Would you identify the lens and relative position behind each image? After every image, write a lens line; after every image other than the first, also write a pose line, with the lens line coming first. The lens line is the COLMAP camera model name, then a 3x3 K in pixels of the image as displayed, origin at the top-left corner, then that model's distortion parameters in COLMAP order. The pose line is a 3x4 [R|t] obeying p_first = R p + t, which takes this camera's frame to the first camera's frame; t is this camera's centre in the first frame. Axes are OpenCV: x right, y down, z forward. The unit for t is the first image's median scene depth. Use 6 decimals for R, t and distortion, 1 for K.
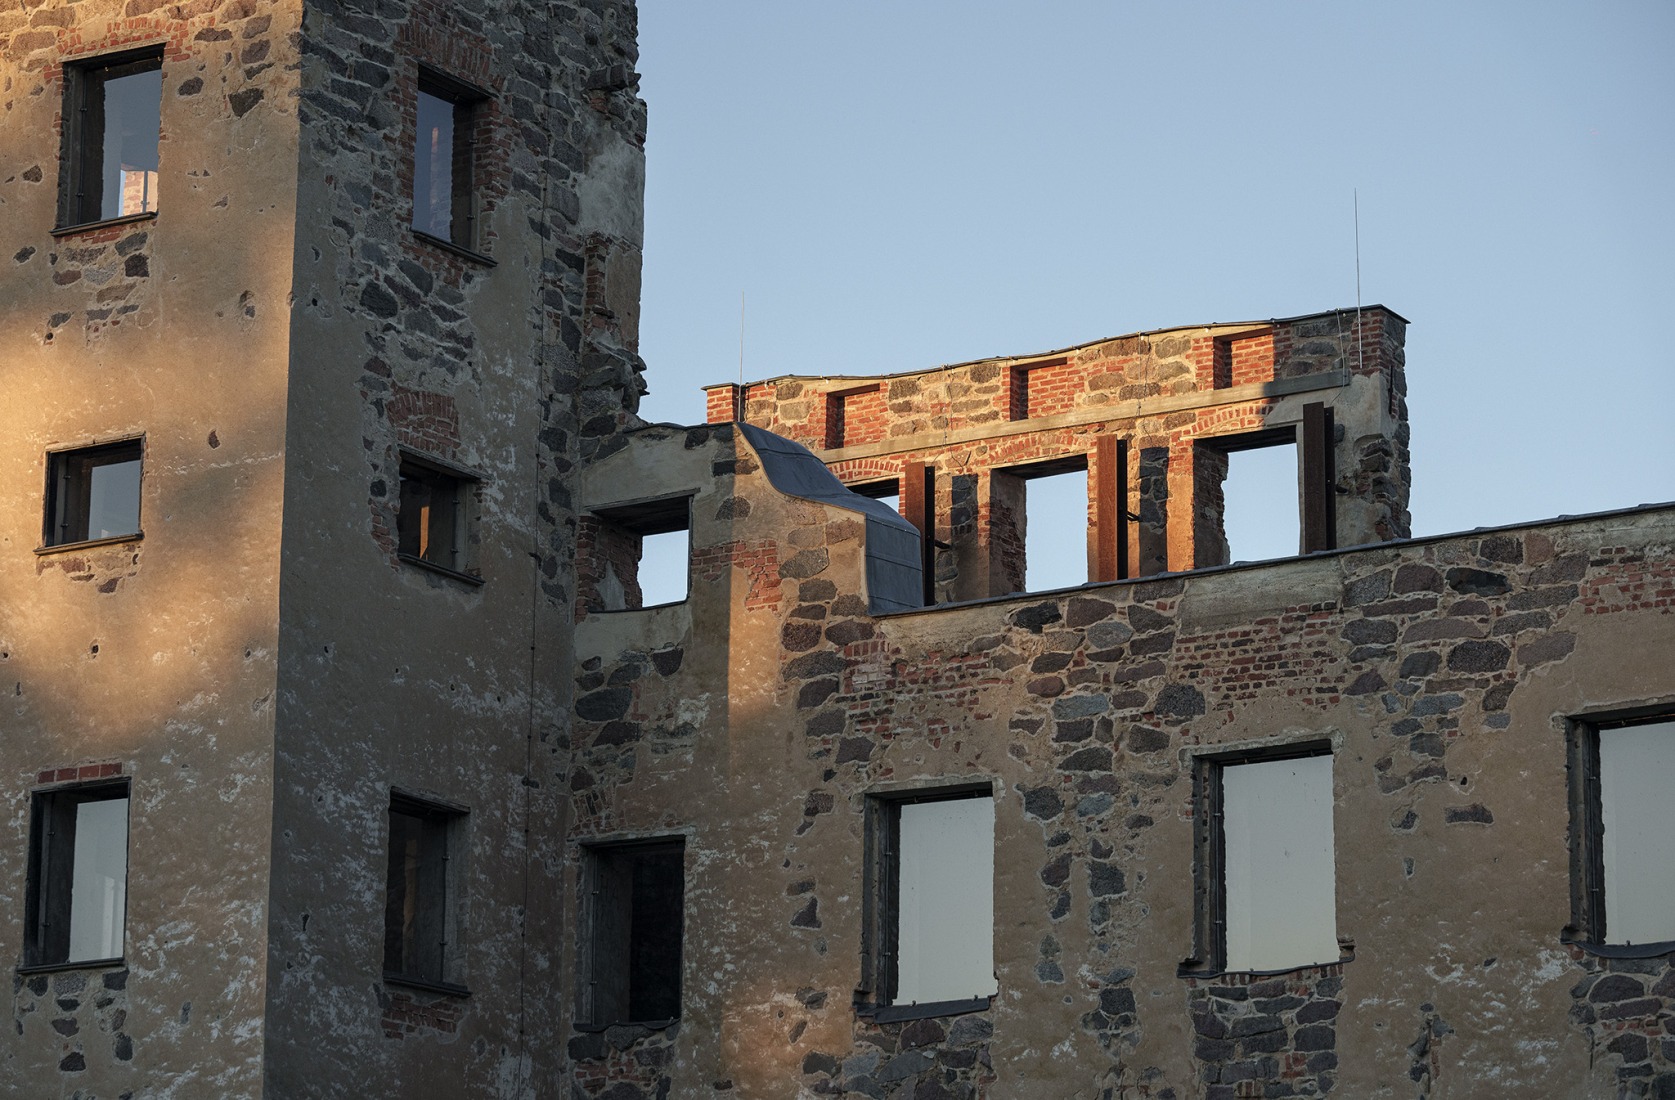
lens RADIAL K [[4982.5, 0, 834.5], [0, 4982.5, 433.1], [0, 0, 1]] dist [0.008395, 1.199901]
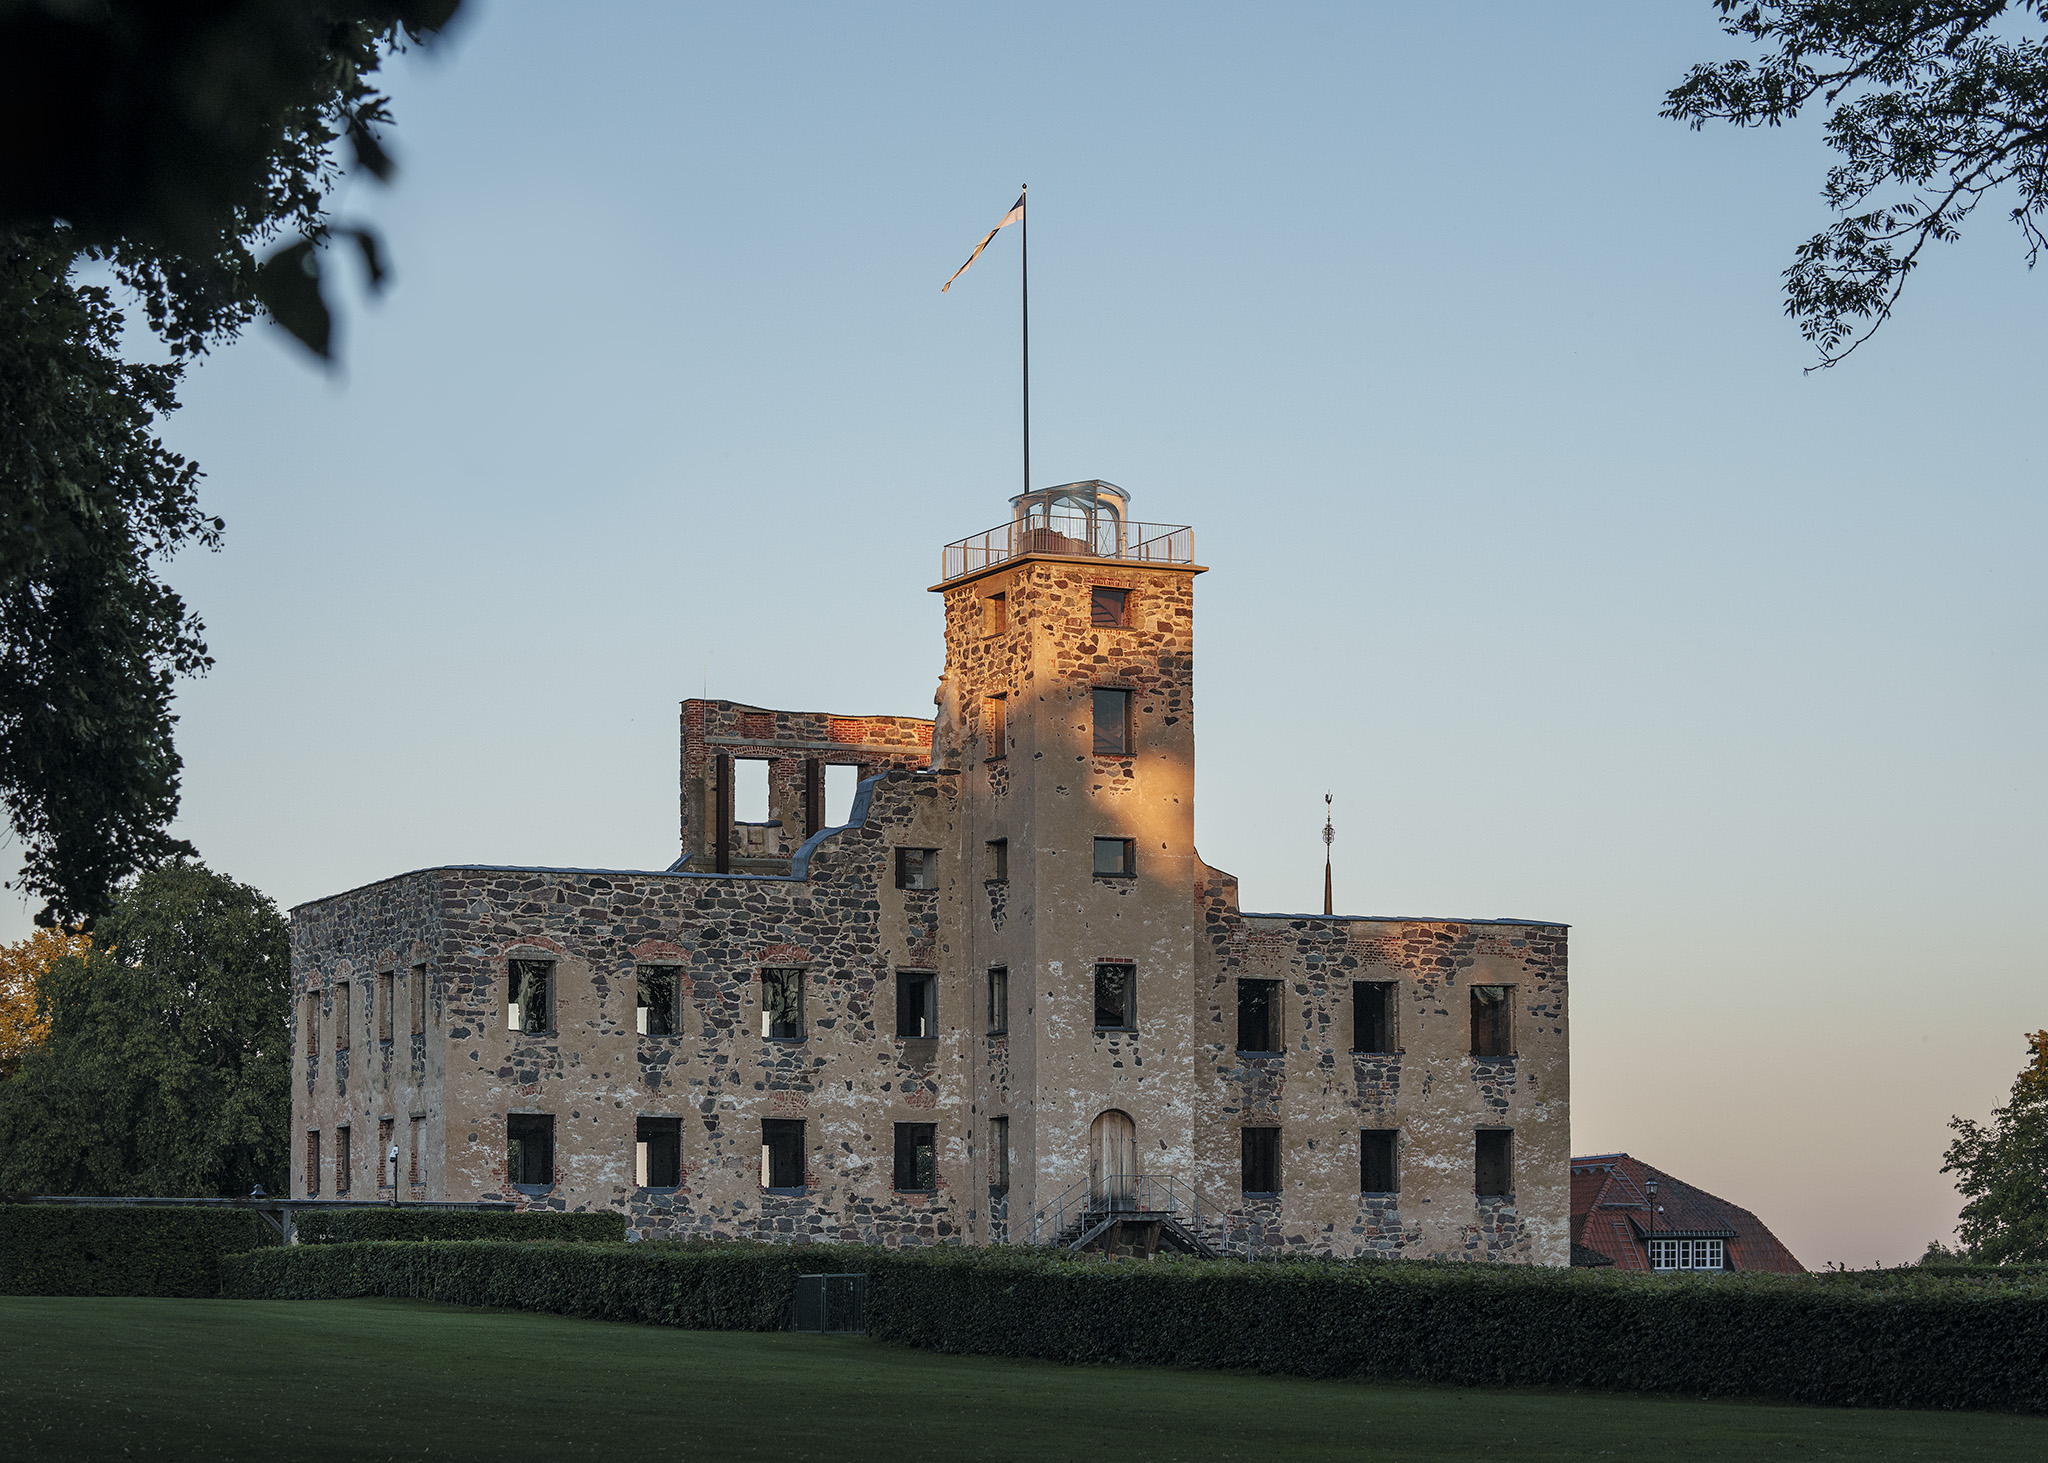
lens RADIAL K [[4193.9, 0, 1024.0], [0, 4193.9, 731.5], [0, 0, 1]] dist [-0.239866, -0.106253]
pose [[0.578893, 0.101680, 0.809039, -2.095194], [-0.206694, 0.978087, 0.024971, -0.104661], [-0.788772, -0.181679, 0.587224, -0.306686]]
